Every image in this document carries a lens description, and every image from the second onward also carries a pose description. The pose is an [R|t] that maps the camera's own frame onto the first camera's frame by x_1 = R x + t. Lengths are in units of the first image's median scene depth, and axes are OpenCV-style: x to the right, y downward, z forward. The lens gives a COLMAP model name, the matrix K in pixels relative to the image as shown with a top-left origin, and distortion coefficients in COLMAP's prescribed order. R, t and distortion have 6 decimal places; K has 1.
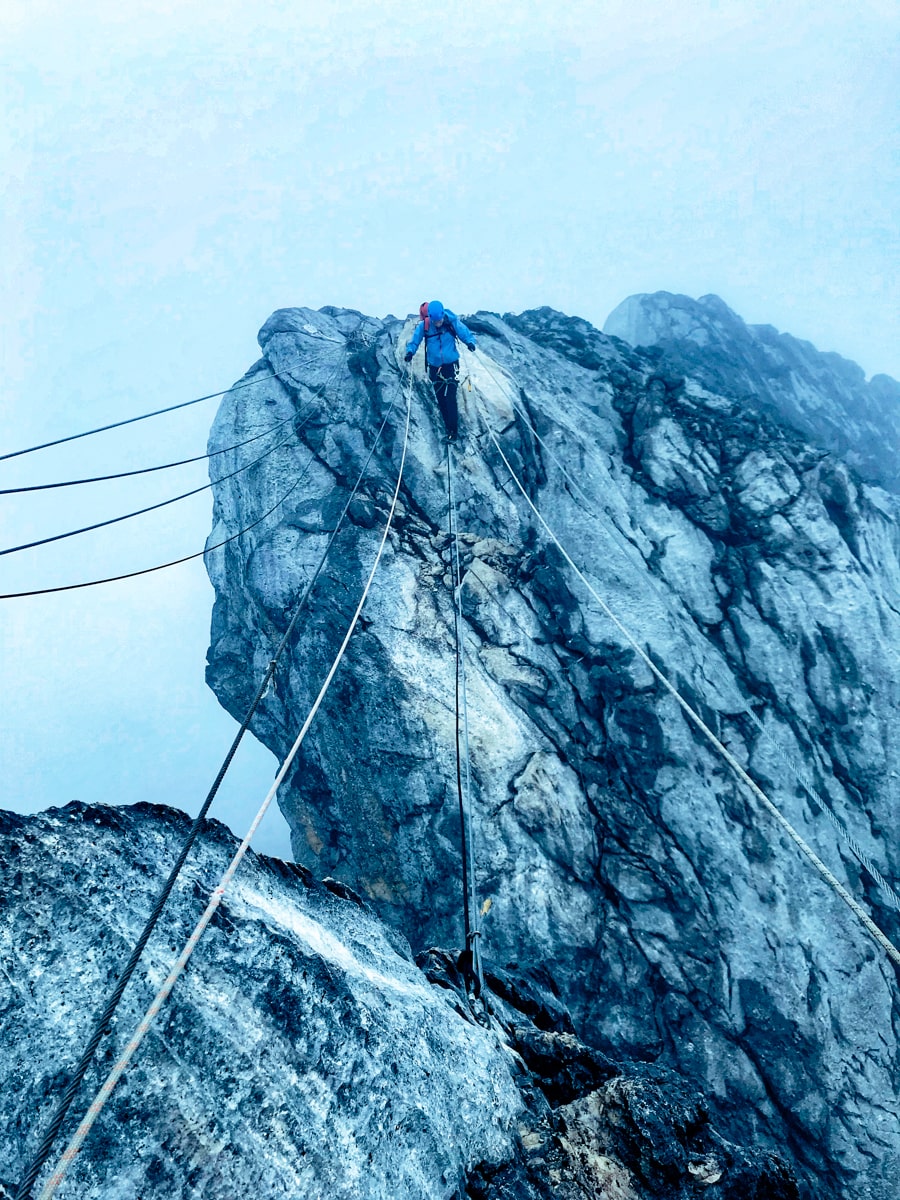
lens RADIAL K [[990.6, 0, 450.0], [0, 990.6, 600.0], [0, 0, 1]] dist [0.111525, -0.350501]
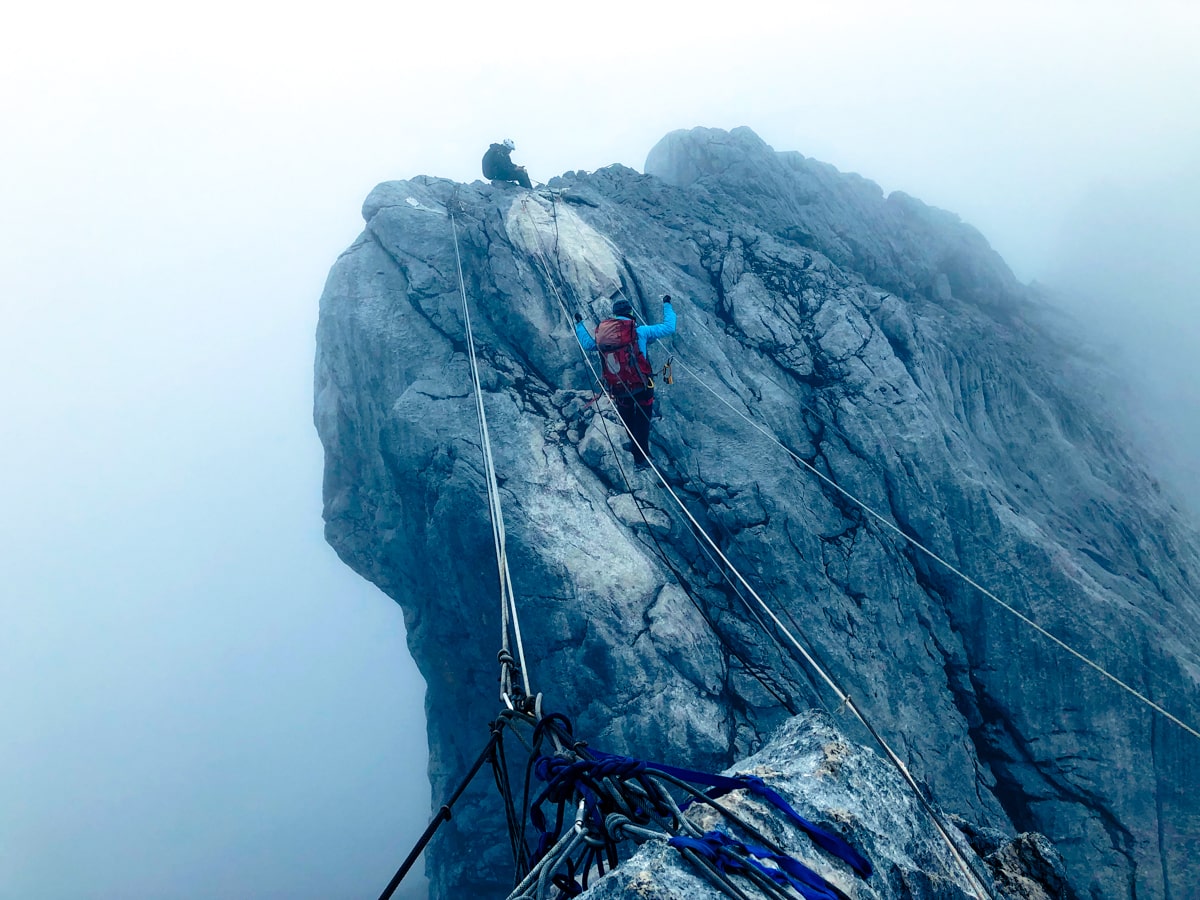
lens RADIAL K [[976.1, 0, 601.4], [0, 976.1, 446.2], [0, 0, 1]] dist [0.125570, -0.311363]
pose [[0.991133, -0.067875, 0.114228, -0.094920], [0.064720, 0.997418, 0.031112, -0.039647], [-0.116044, -0.023444, 0.992967, -0.081108]]
